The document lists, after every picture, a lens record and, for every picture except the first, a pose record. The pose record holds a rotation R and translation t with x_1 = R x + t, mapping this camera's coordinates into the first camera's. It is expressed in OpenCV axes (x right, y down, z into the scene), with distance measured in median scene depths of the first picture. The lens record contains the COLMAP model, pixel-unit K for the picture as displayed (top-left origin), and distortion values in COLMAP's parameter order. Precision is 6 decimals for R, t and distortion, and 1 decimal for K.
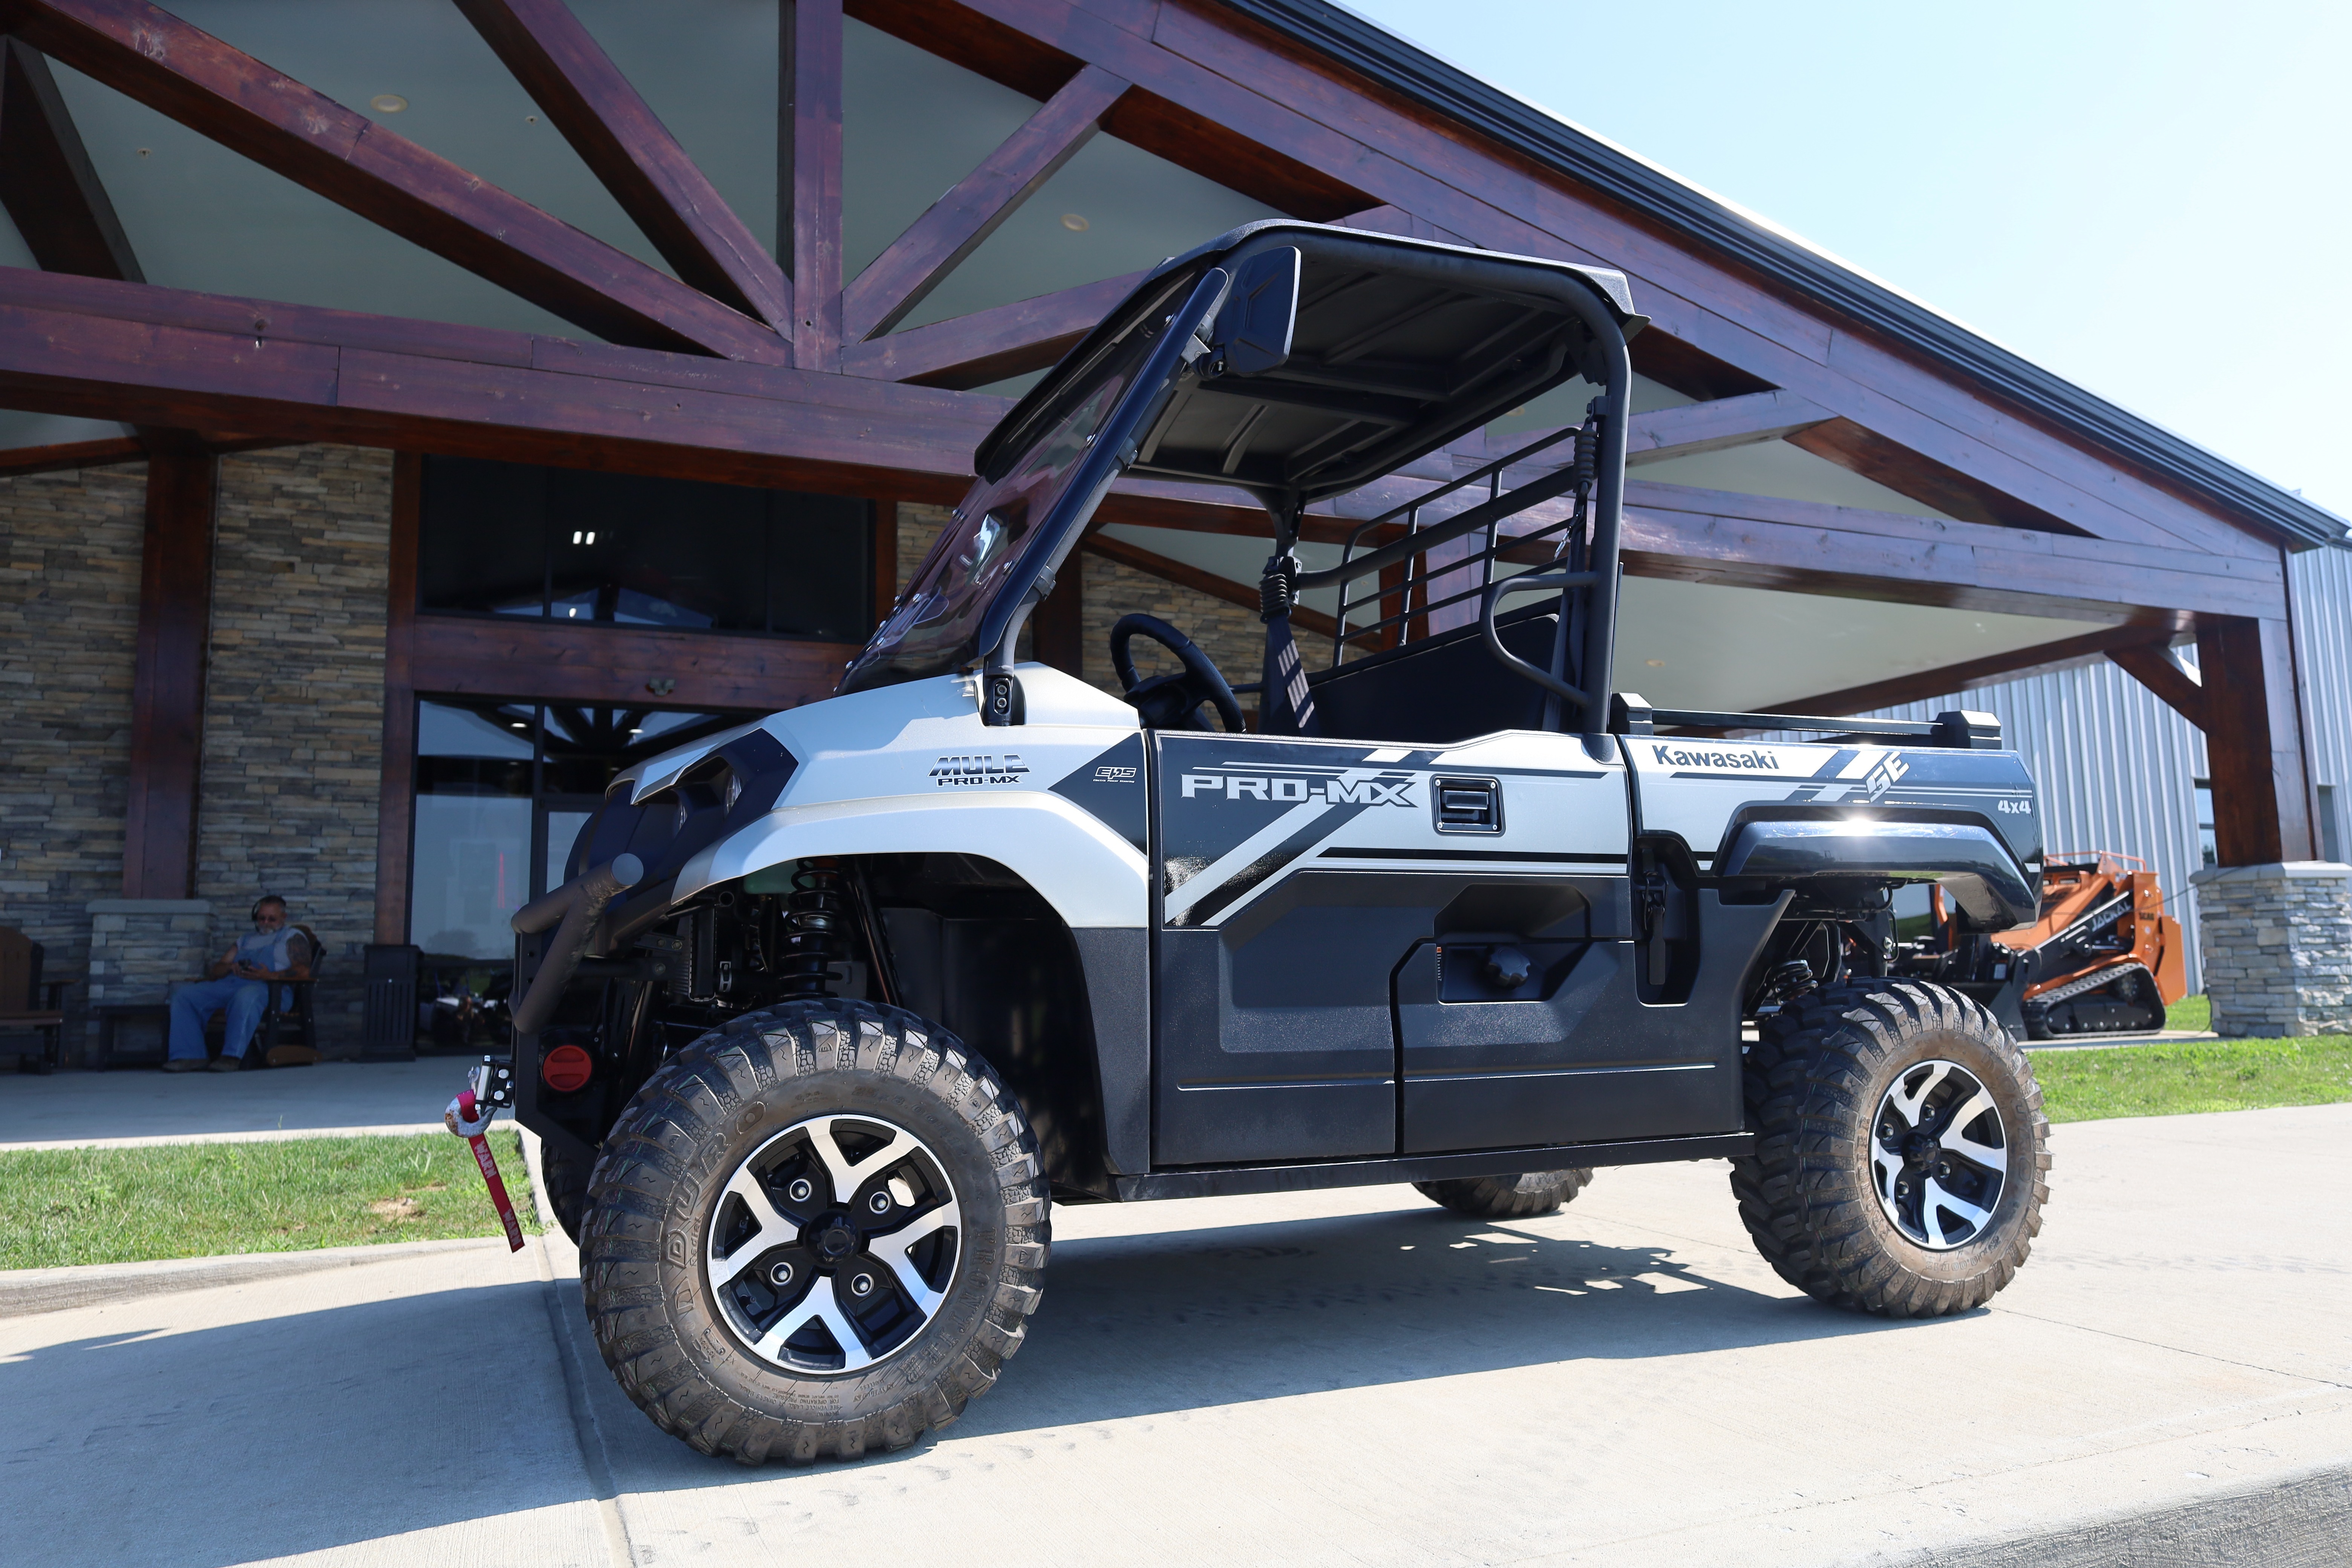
lens RADIAL K [[1639.3, 0, 1184.7], [0, 1639.3, 789.1], [0, 0, 1]] dist [-0.001516, -0.000135]
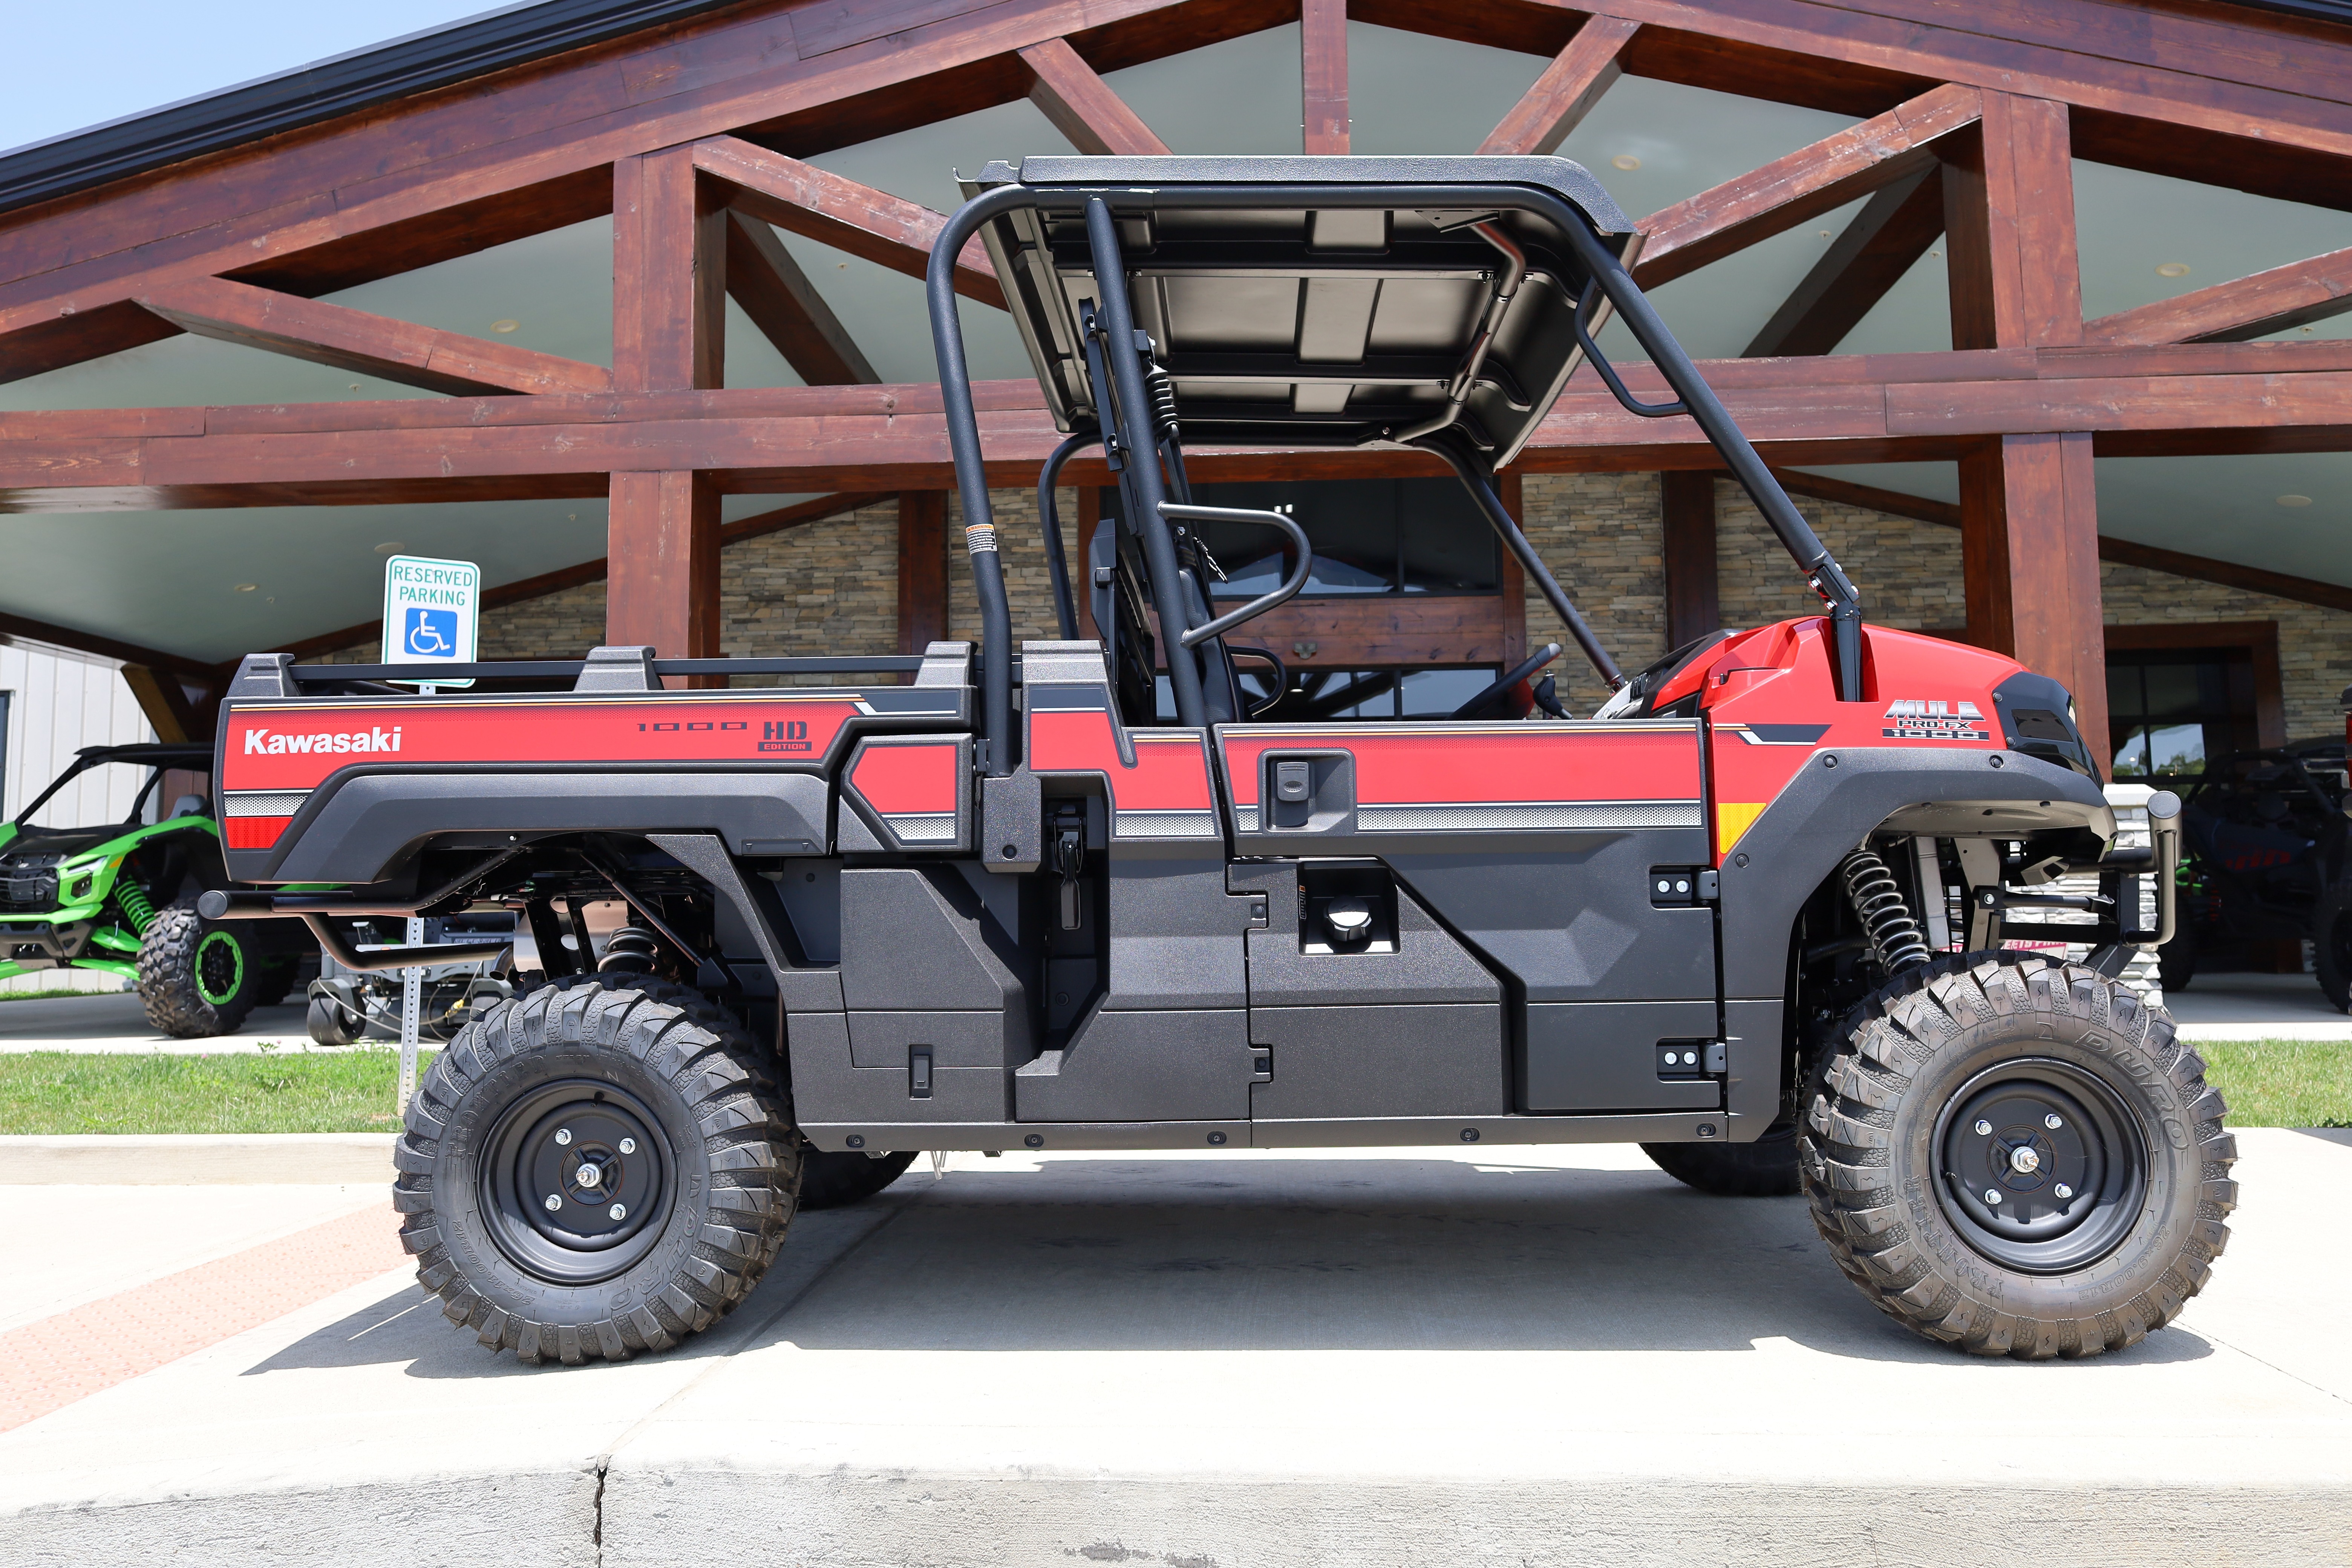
lens RADIAL K [[1639.3, 0, 1166.2], [0, 1639.3, 785.5], [0, 0, 1]] dist [-0.001516, -0.000135]
pose [[0.890816, -0.029910, -0.453379, 0.101746], [0.048241, 0.998417, 0.028917, -0.009761], [0.451797, -0.047631, 0.890849, -0.021230]]
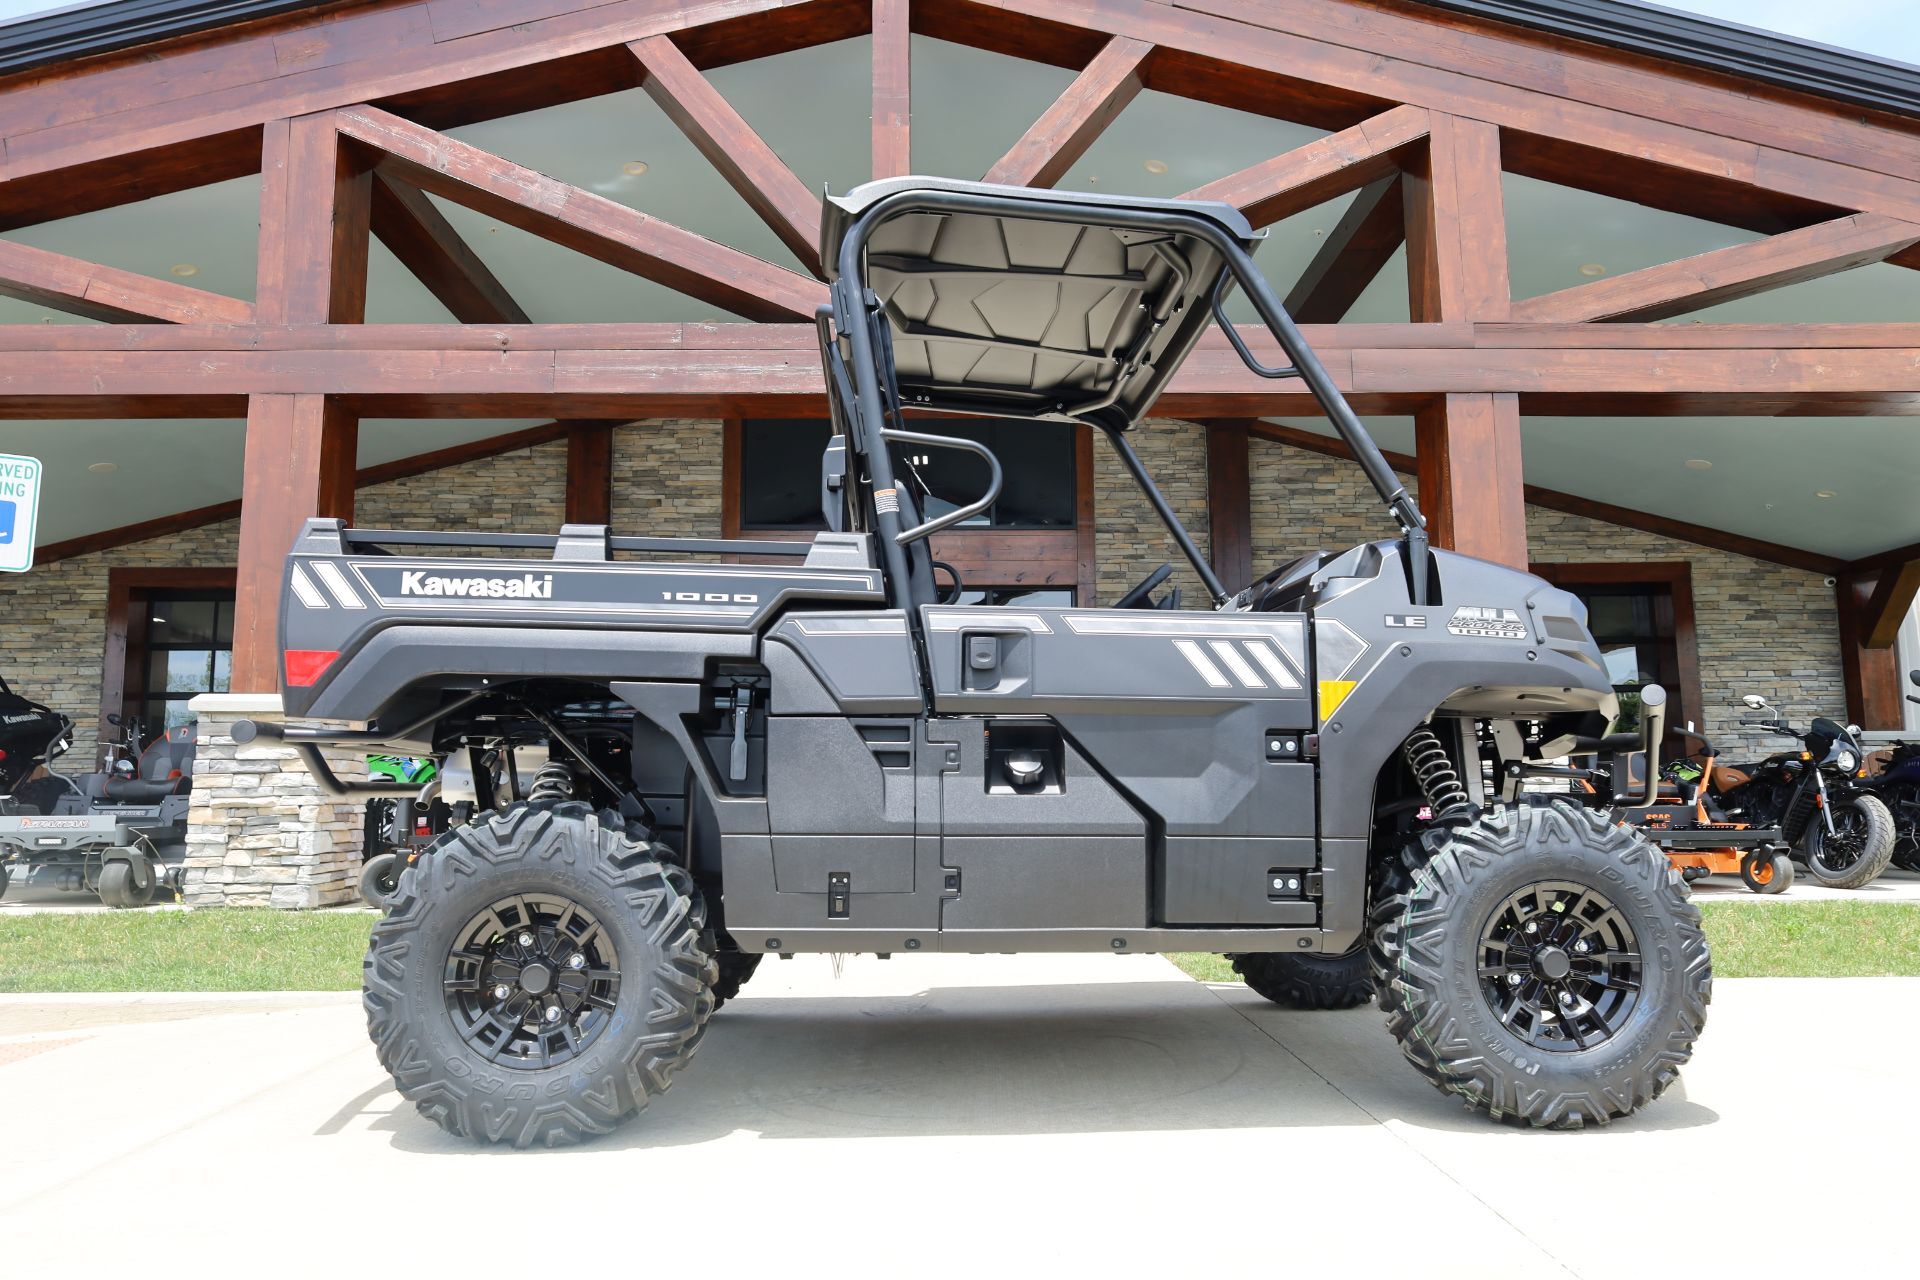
lens RADIAL K [[1335.4, 0, 956.3], [0, 1335.4, 638.1], [0, 0, 1]] dist [-0.000011, -0.001007]
pose [[0.923289, -0.036160, -0.382400, 0.130632], [0.035576, 0.999330, -0.008601, -0.000195], [0.382455, -0.005663, 0.923957, 0.037952]]
